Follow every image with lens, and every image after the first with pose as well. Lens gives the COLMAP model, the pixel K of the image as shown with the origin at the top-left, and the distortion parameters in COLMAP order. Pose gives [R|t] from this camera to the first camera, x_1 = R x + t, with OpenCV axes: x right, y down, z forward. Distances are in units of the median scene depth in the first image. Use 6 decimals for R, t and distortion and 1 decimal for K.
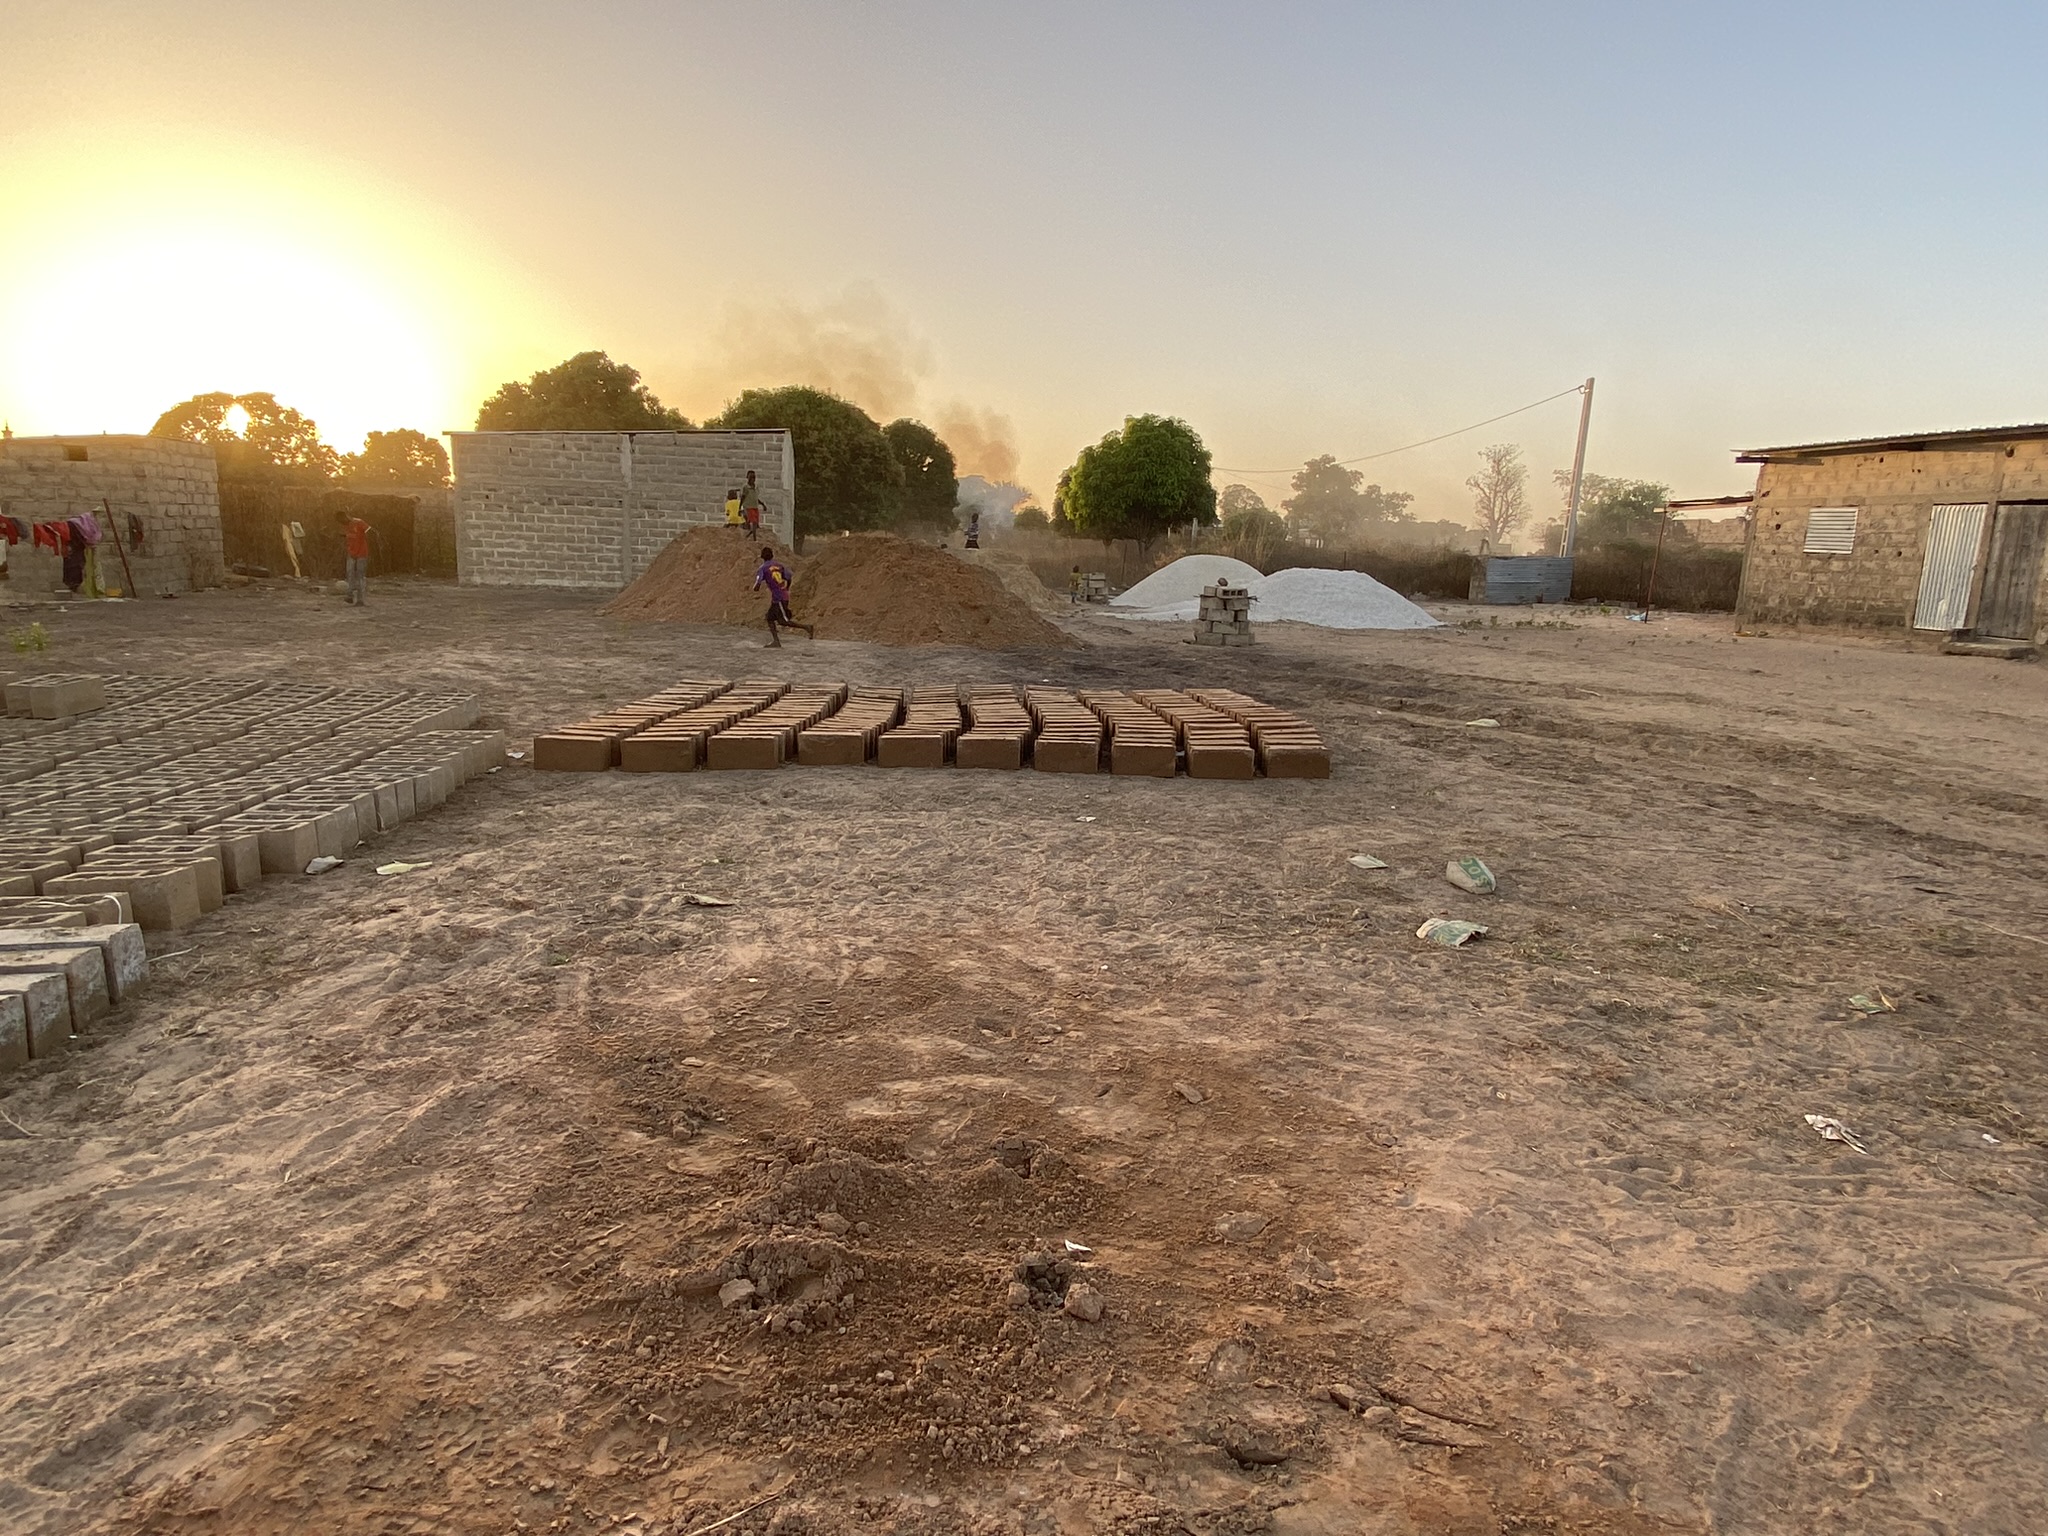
lens RADIAL K [[1140.8, 0, 1024.0], [0, 1140.8, 768.0], [0, 0, 1]] dist [0.065120, -0.055927]
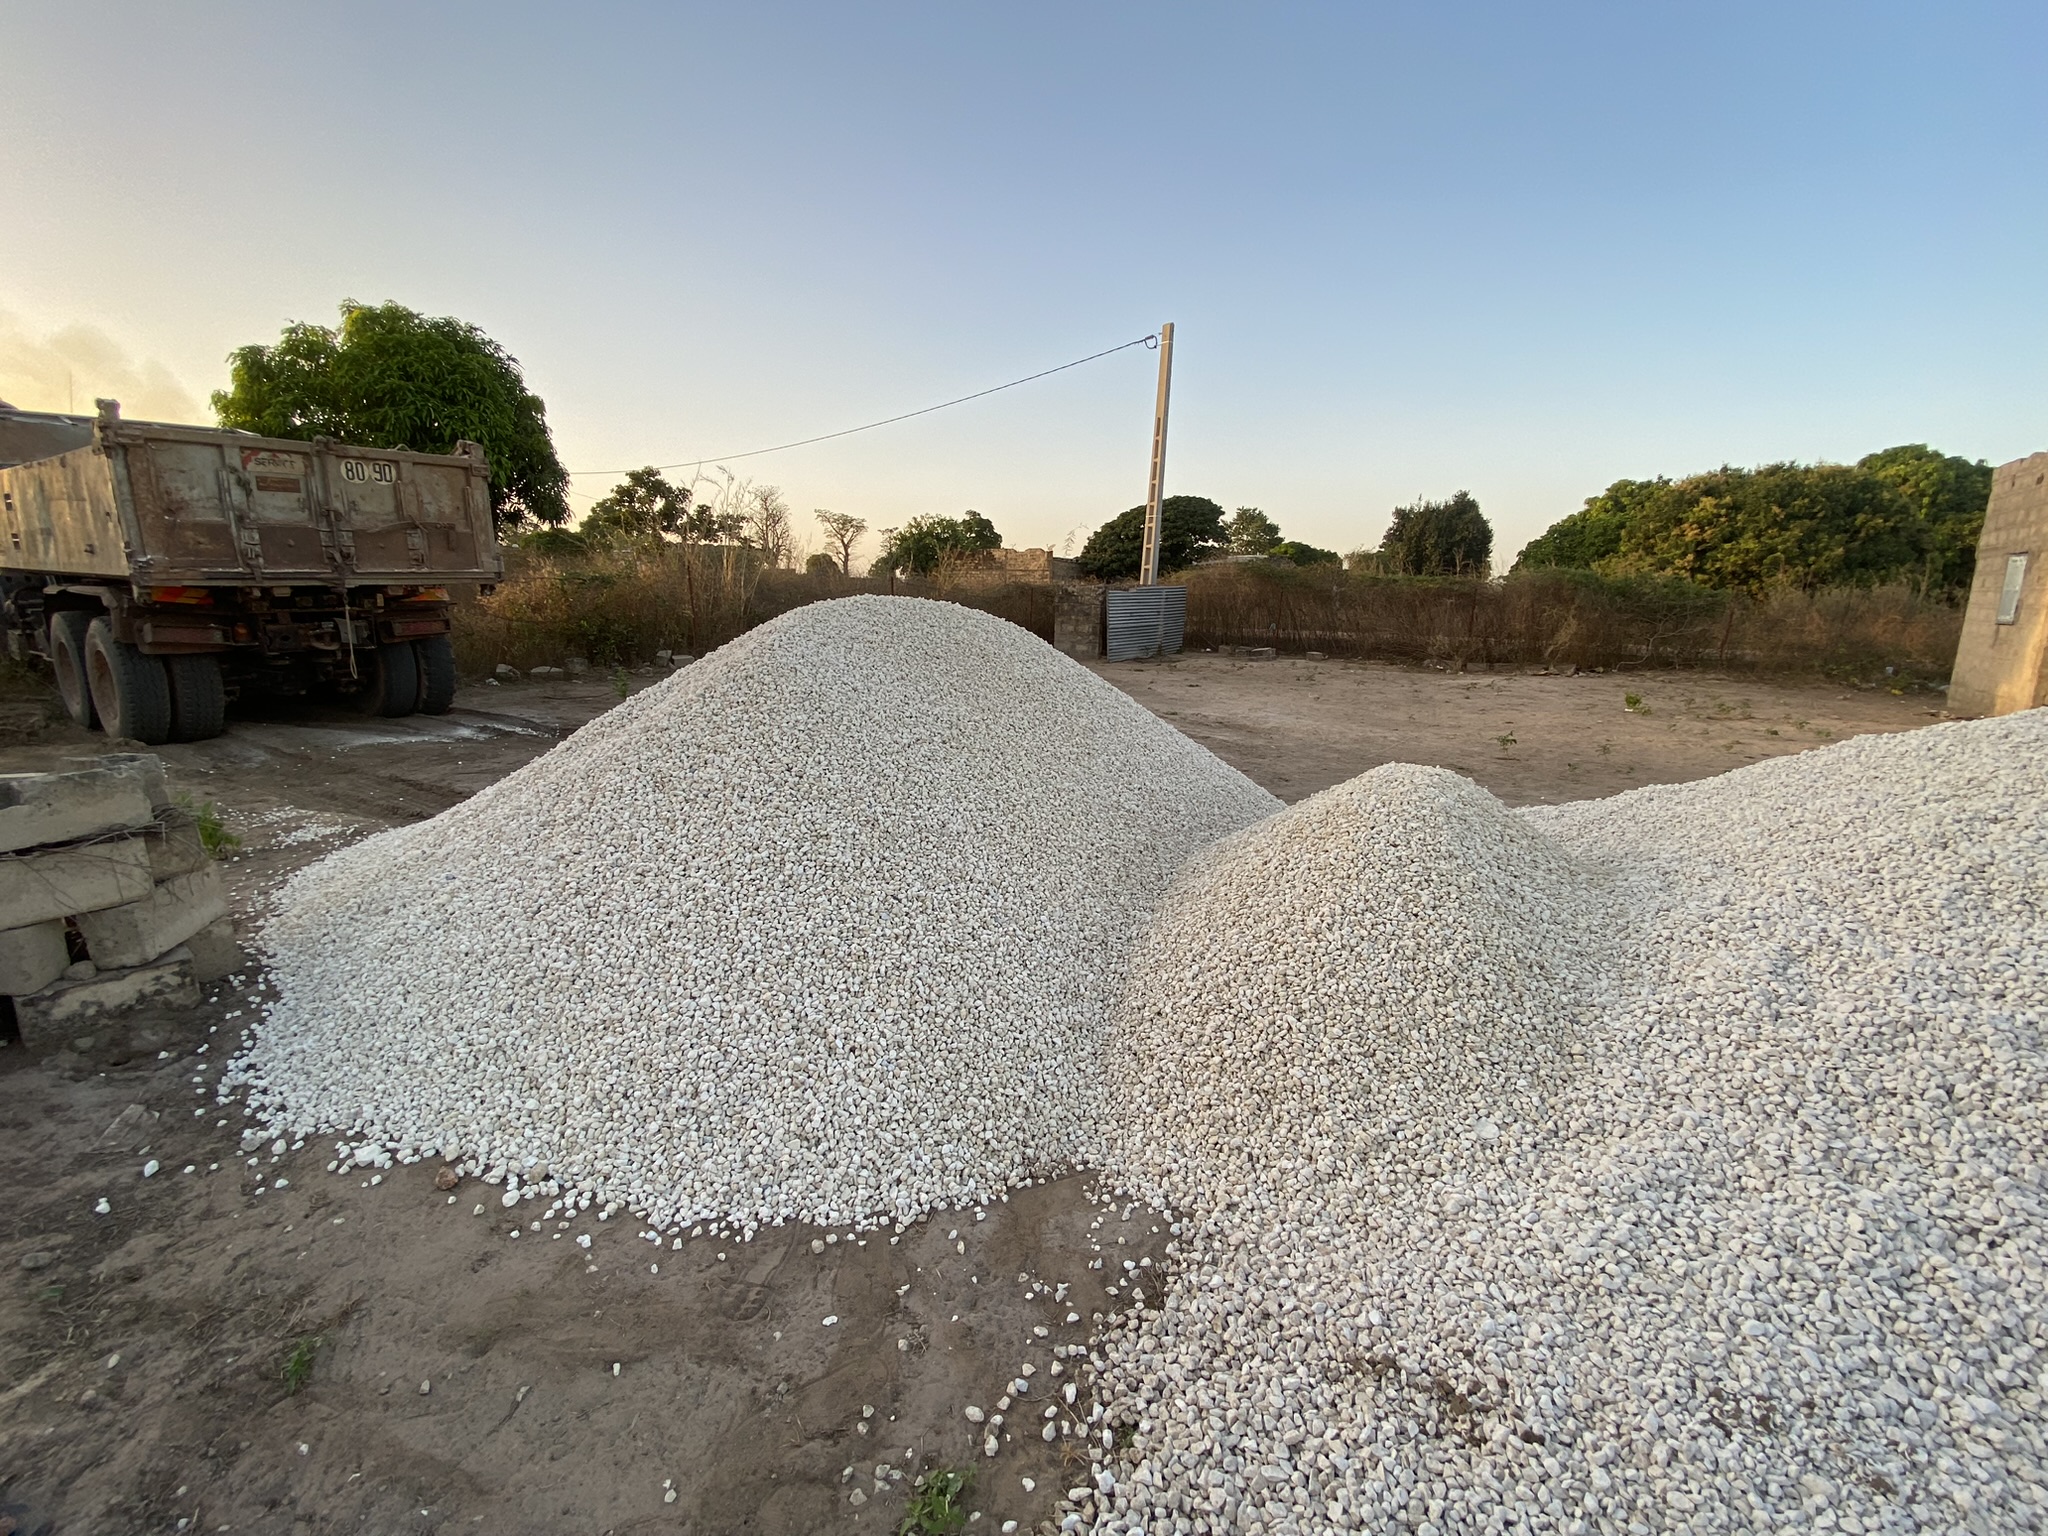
lens RADIAL K [[865.3, 0, 1024.0], [0, 865.3, 768.0], [0, 0, 1]] dist [-0.021254, -0.000639]
pose [[0.759223, -0.143481, 0.634818, 0.102105], [0.122648, 0.989462, 0.076955, -0.202346], [-0.639170, 0.019433, 0.768820, 1.072070]]
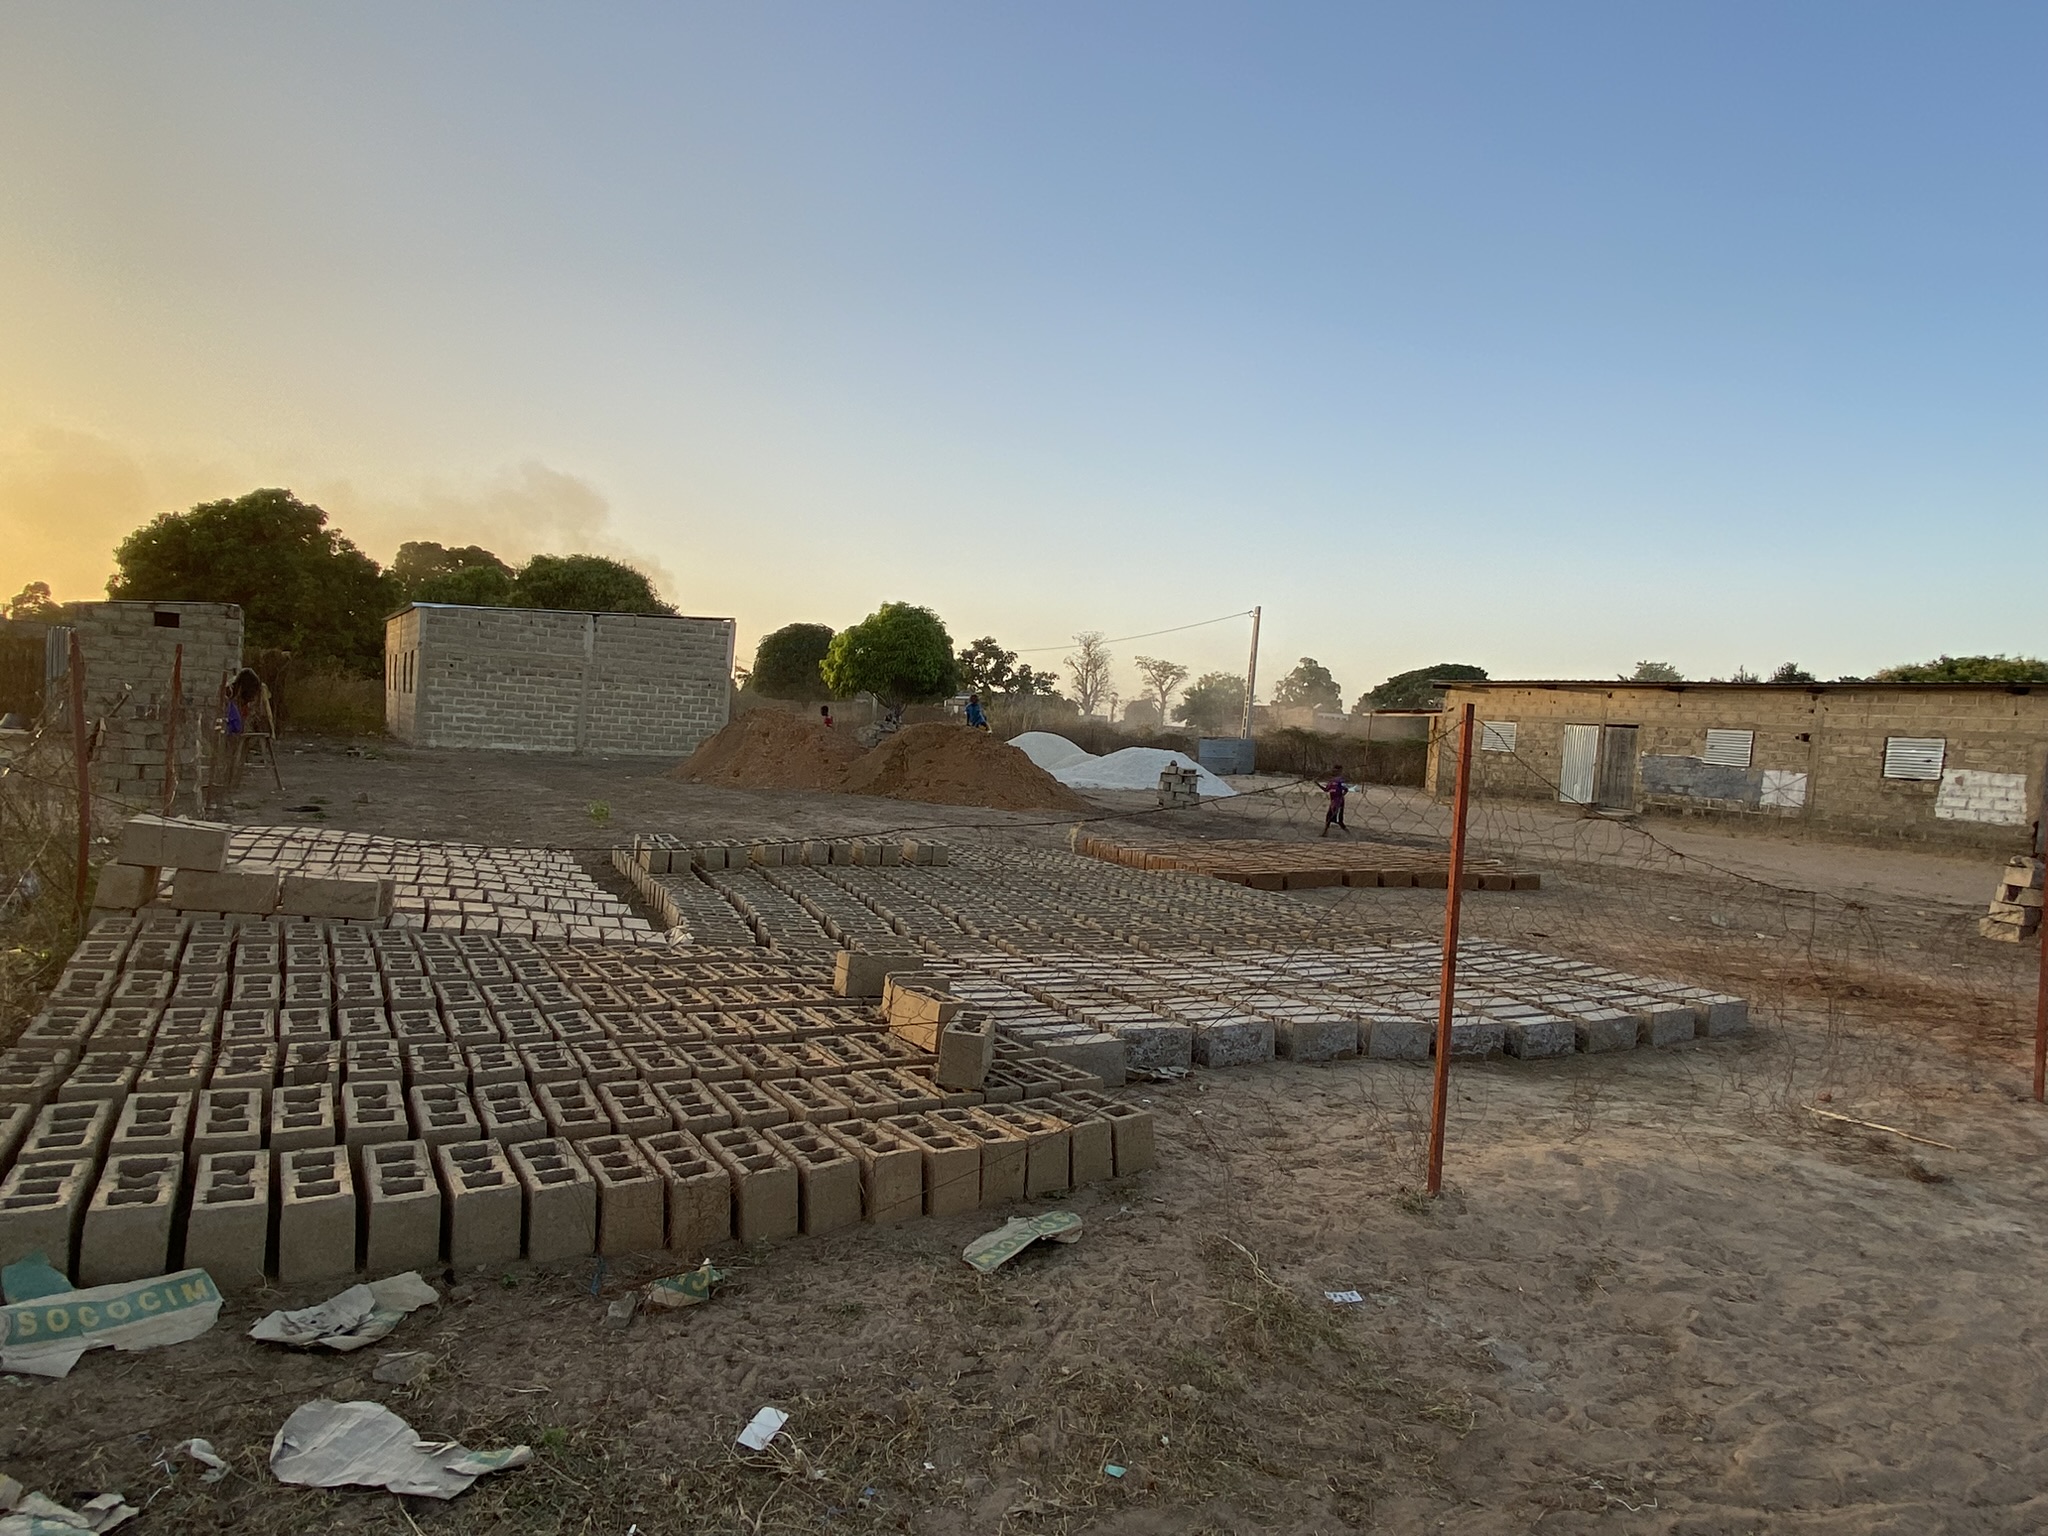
lens RADIAL K [[1140.8, 0, 1024.0], [0, 1140.8, 768.0], [0, 0, 1]] dist [0.065120, -0.055927]
pose [[0.934812, 0.016260, 0.354771, -0.348402], [0.031371, 0.991266, -0.128094, 0.008305], [-0.353756, 0.130874, 0.926137, -0.141035]]
